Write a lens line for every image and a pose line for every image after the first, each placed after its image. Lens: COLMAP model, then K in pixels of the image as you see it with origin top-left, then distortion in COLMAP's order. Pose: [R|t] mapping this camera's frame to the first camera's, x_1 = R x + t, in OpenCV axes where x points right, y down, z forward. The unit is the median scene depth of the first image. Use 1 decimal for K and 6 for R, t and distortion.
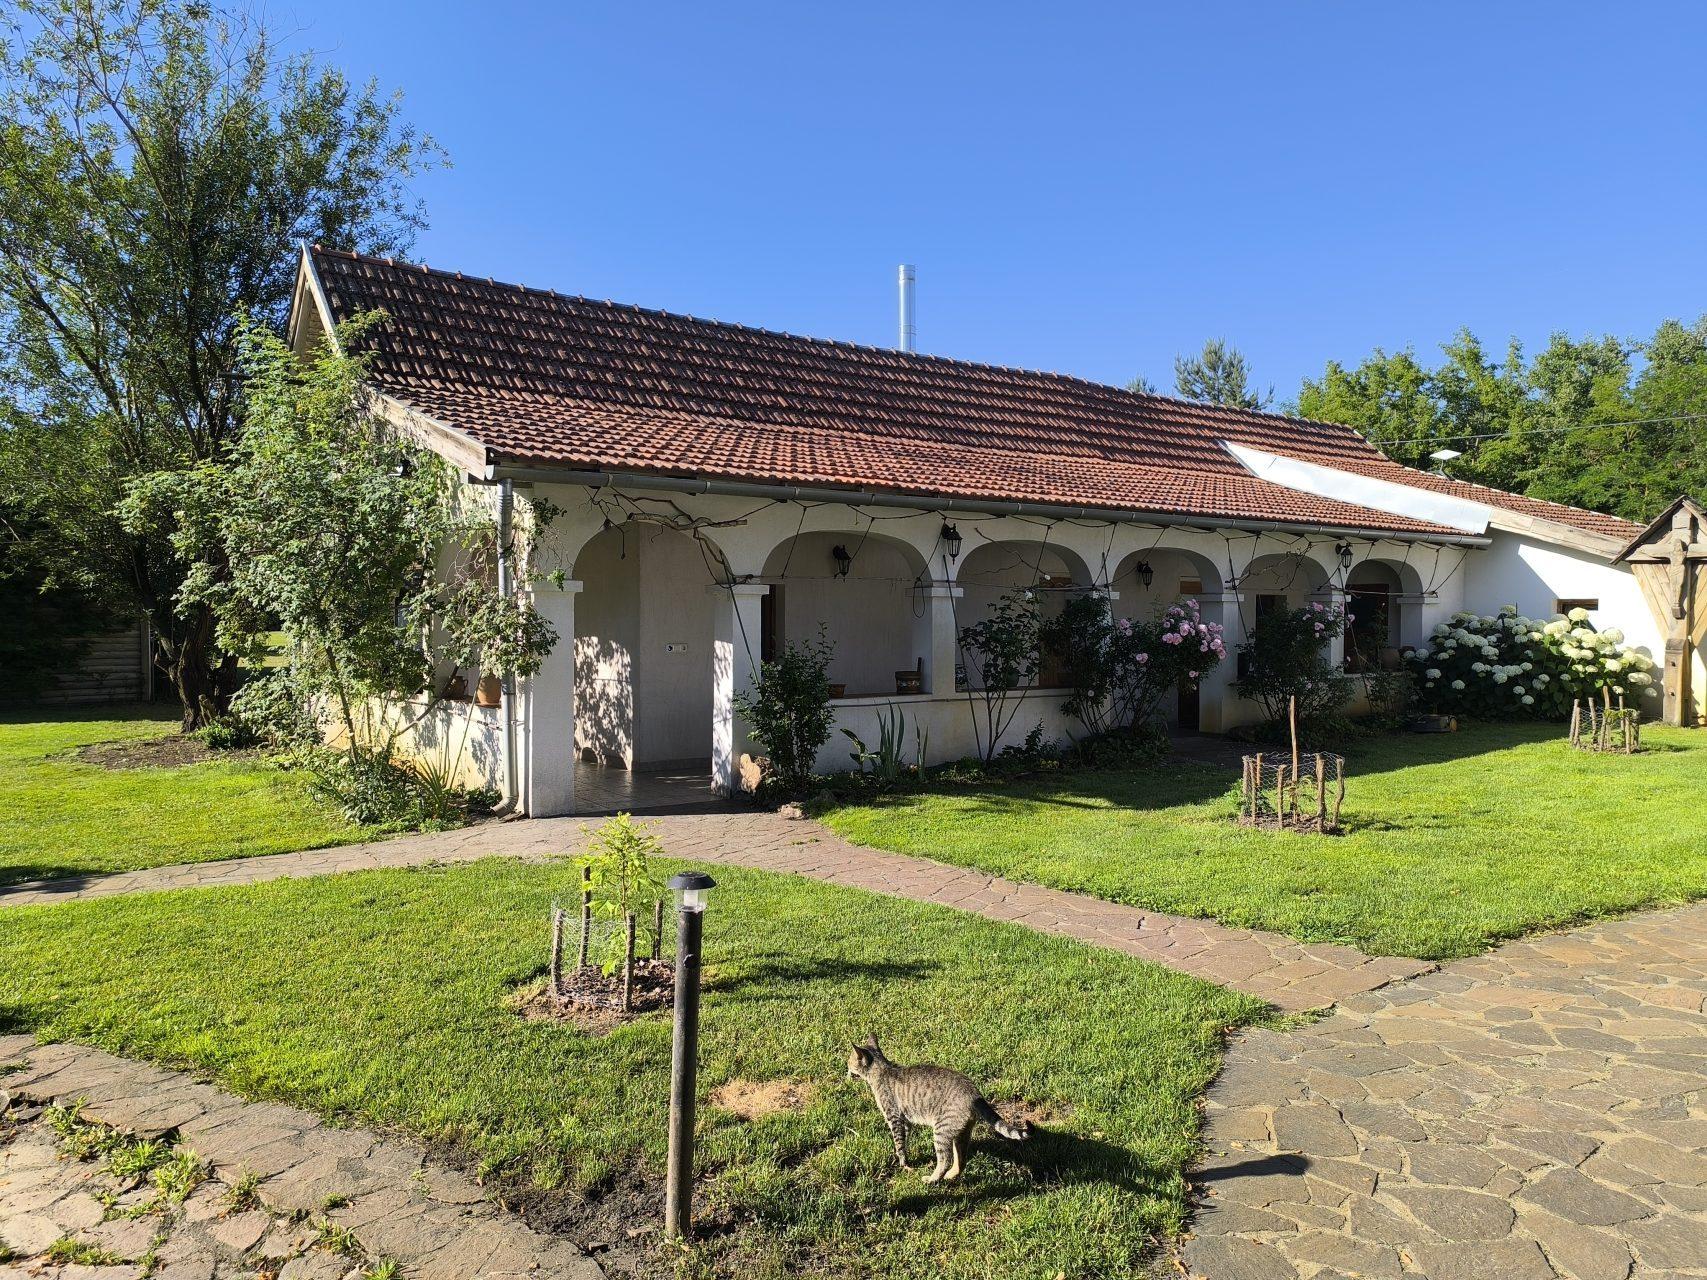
lens RADIAL K [[1216.4, 0, 853.5], [0, 1216.4, 640.0], [0, 0, 1]] dist [0.064296, -0.062025]
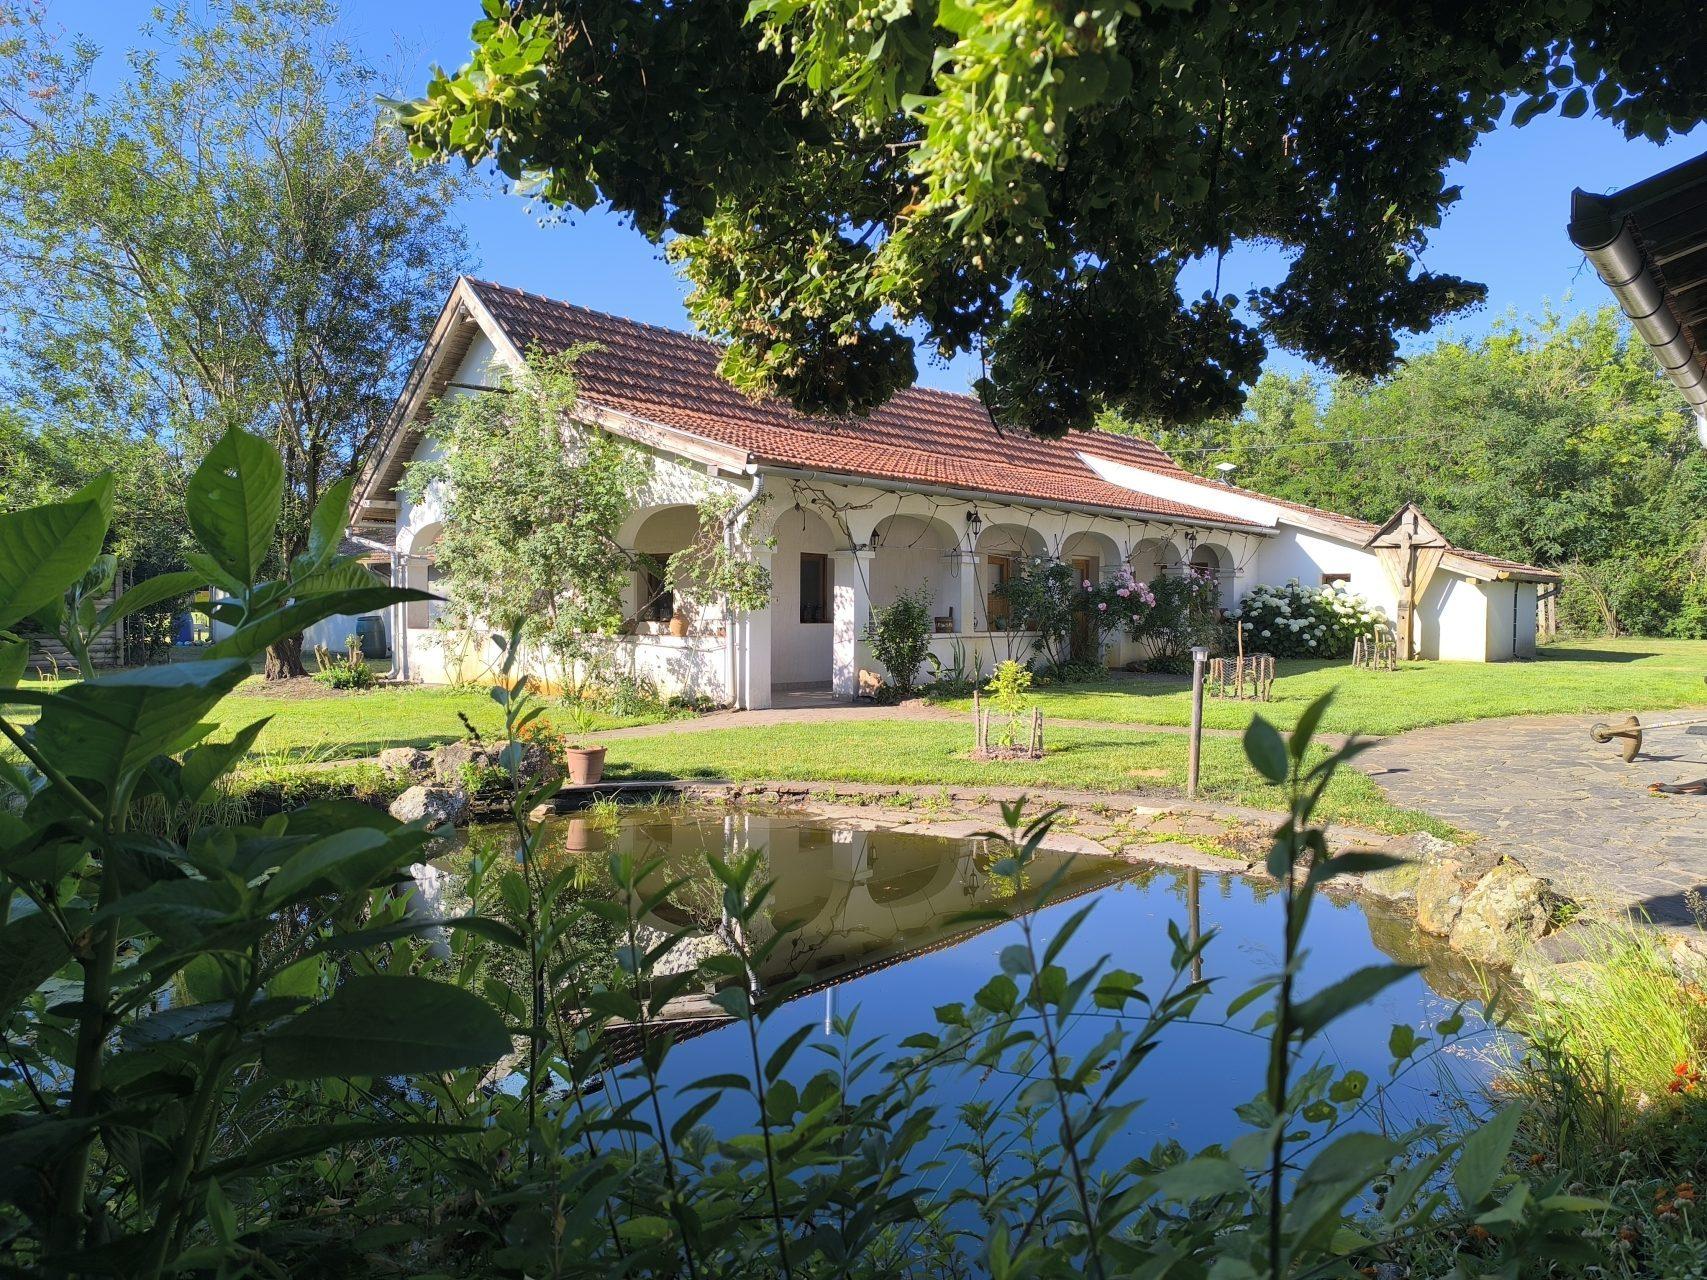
lens RADIAL K [[1216.4, 0, 853.5], [0, 1216.4, 640.0], [0, 0, 1]] dist [0.064296, -0.062025]
pose [[0.974854, -0.005111, 0.222786, -0.277796], [0.003661, 0.999969, 0.006919, 0.032497], [-0.222814, -0.005930, 0.974843, -0.253980]]
